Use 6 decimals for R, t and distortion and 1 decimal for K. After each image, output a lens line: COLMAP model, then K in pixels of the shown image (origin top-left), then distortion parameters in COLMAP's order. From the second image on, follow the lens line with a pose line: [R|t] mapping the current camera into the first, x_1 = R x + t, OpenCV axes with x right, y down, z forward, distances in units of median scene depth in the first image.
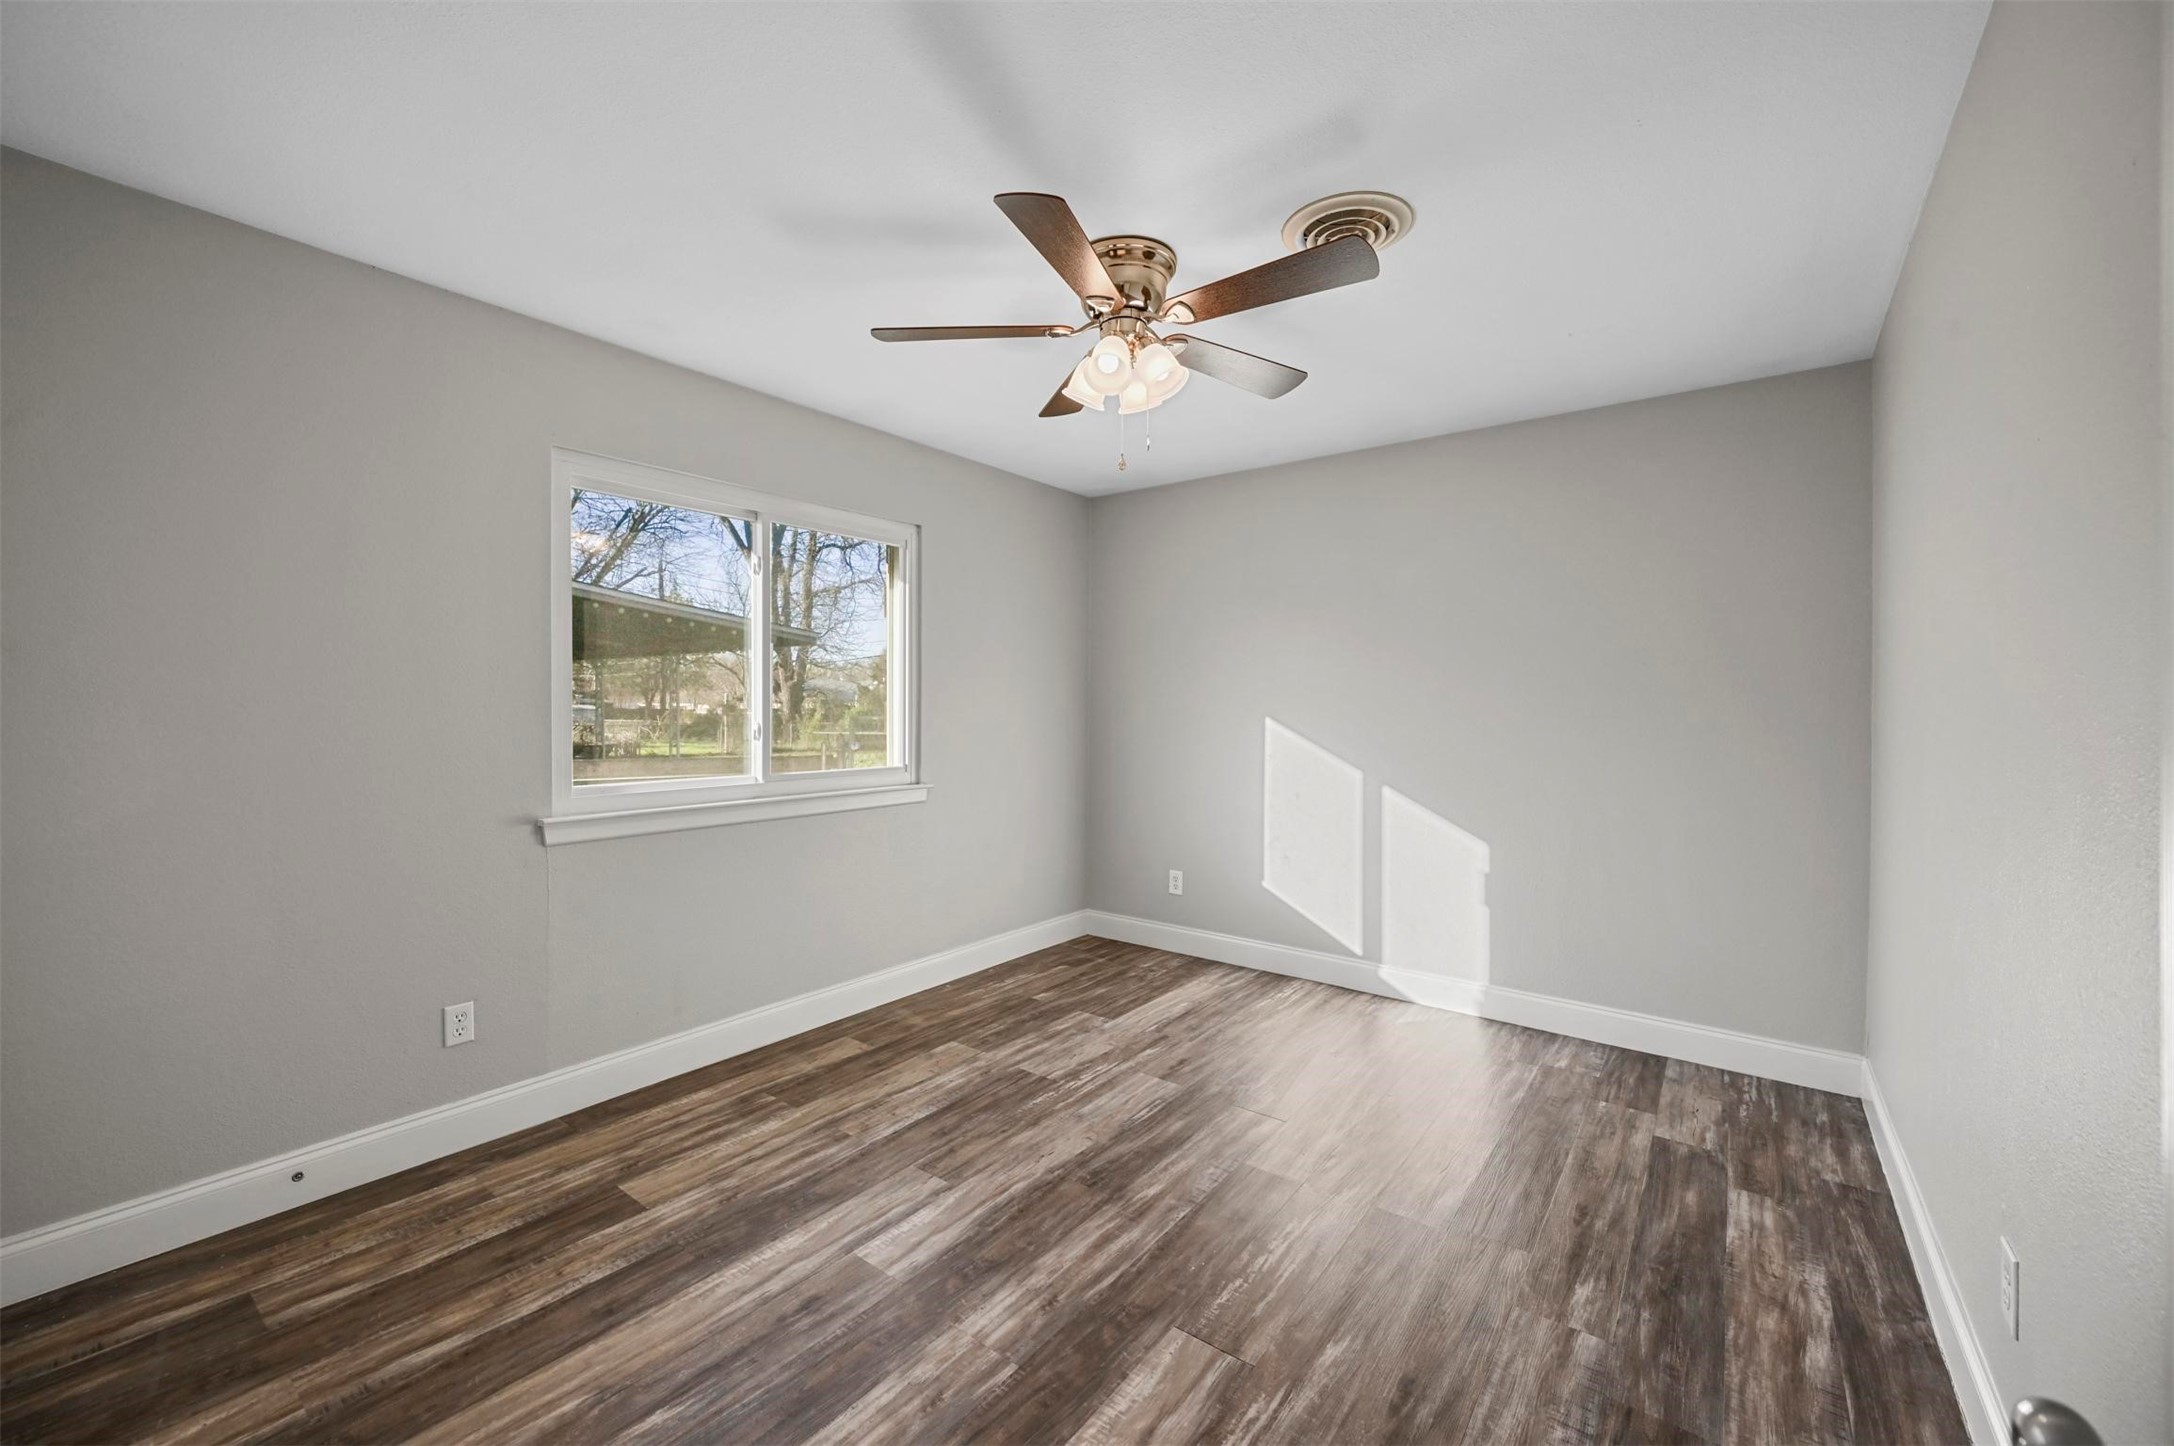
lens RADIAL K [[854.3, 0, 1087.7], [0, 854.3, 715.4], [0, 0, 1]] dist [-0.000464, -0.000936]
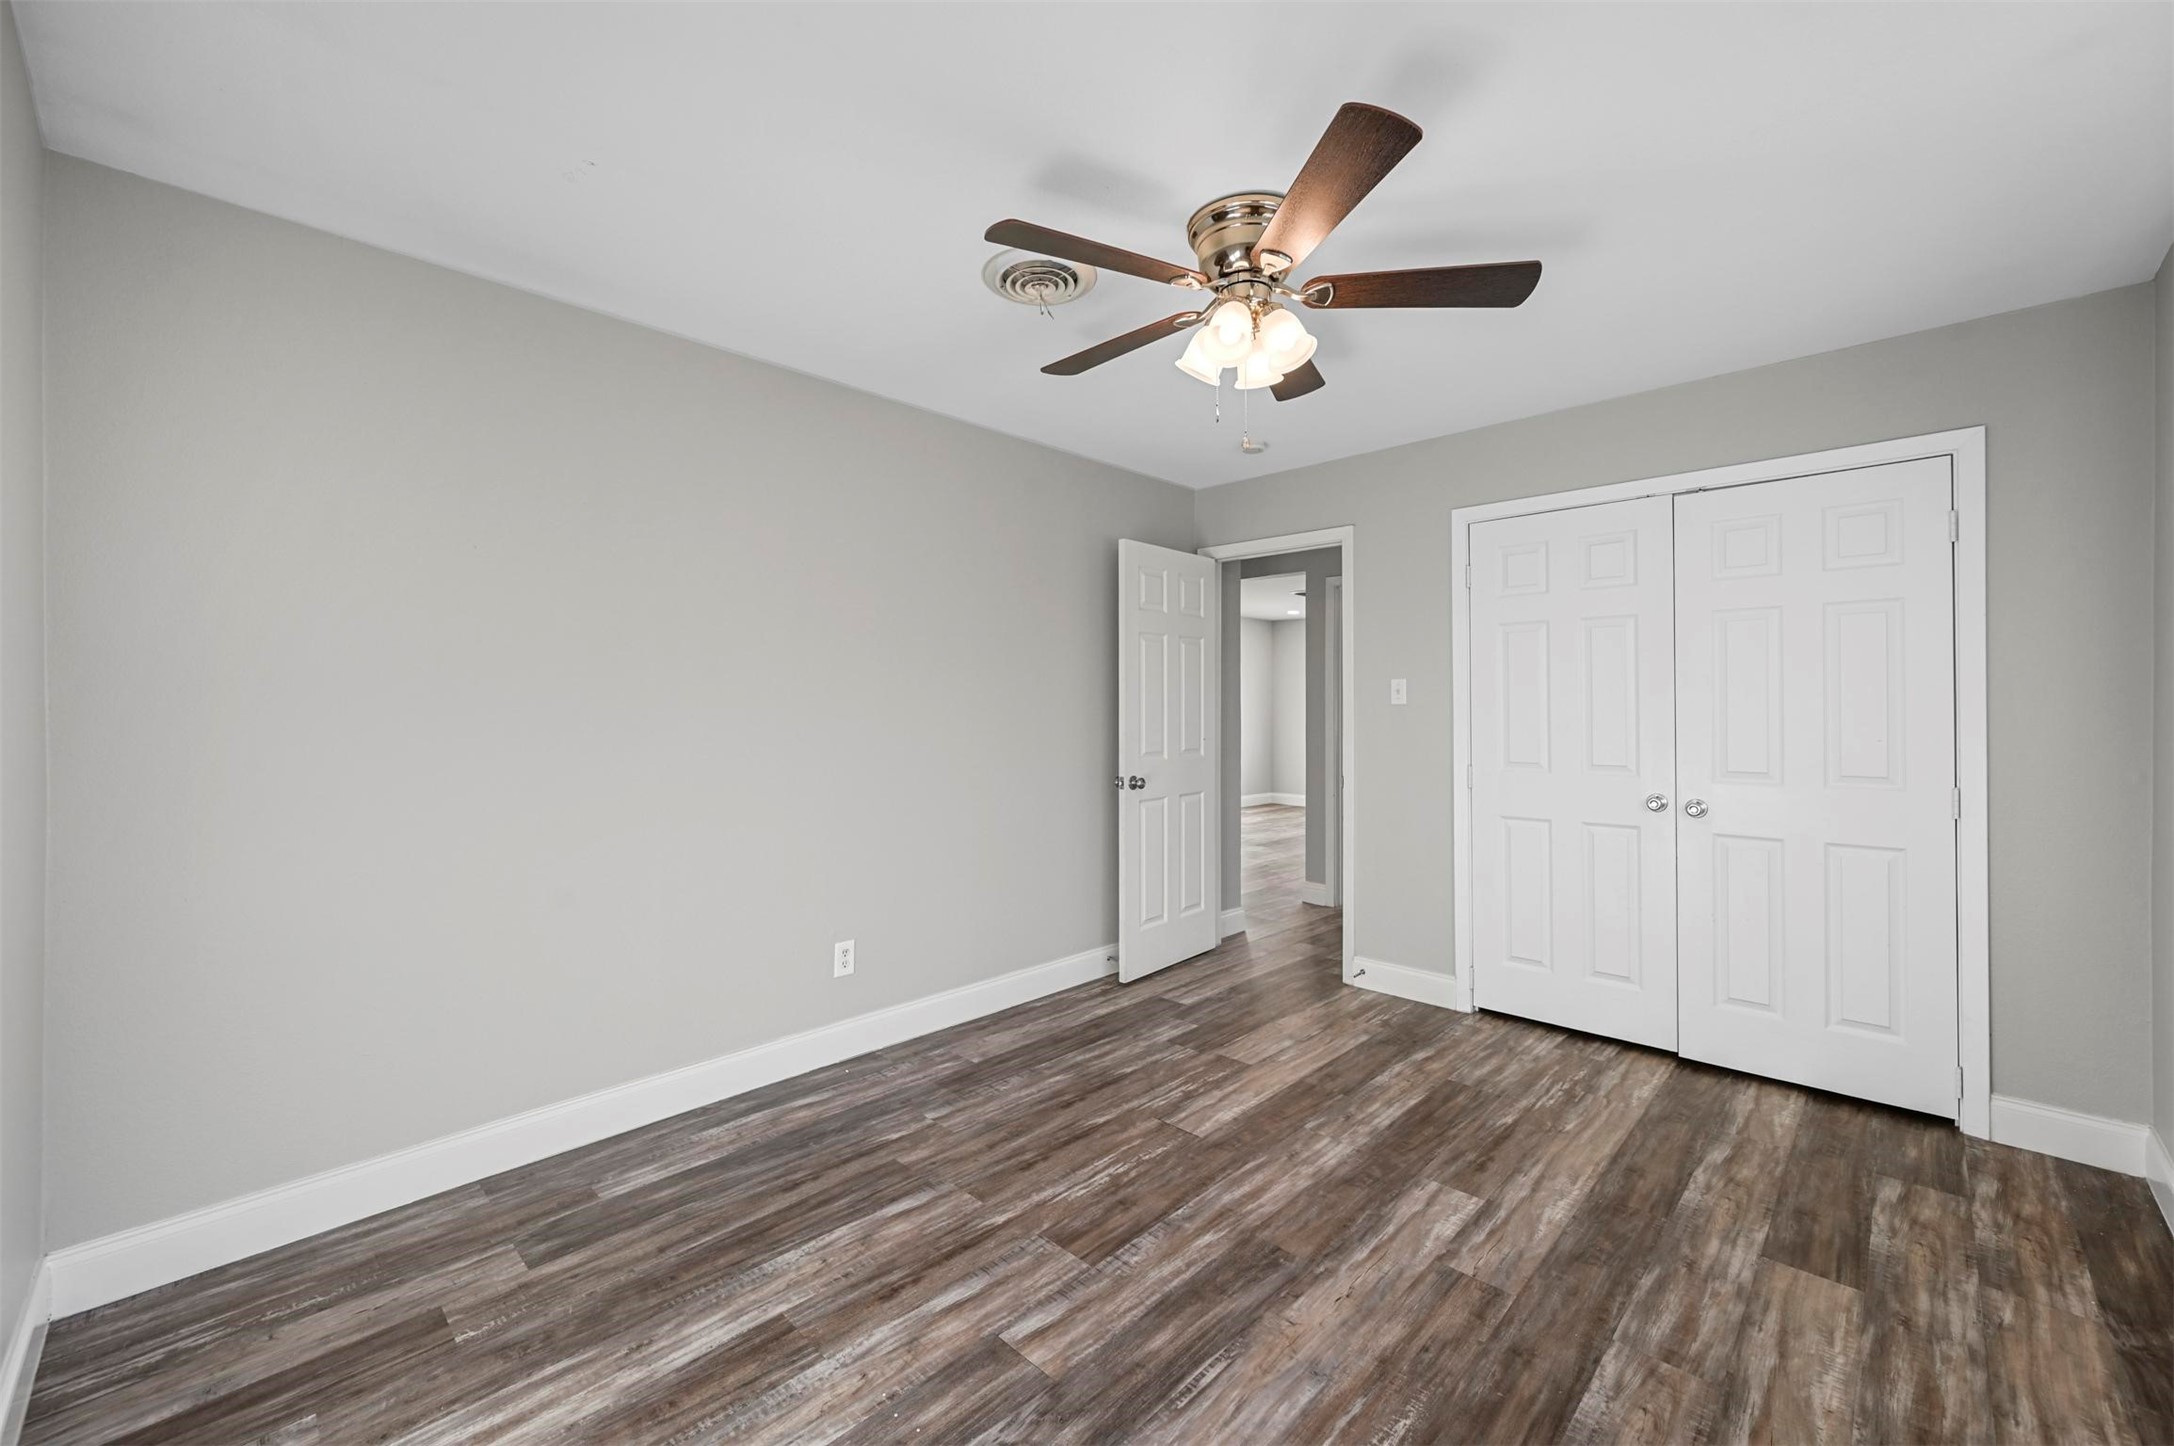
lens RADIAL K [[854.3, 0, 1086.3], [0, 854.3, 712.4], [0, 0, 1]] dist [-0.000464, -0.000936]
pose [[-0.992992, -0.008004, 0.117909, 0.104563], [-0.006845, 0.999924, 0.010231, -0.013272], [-0.117982, 0.009352, -0.992972, 1.984950]]
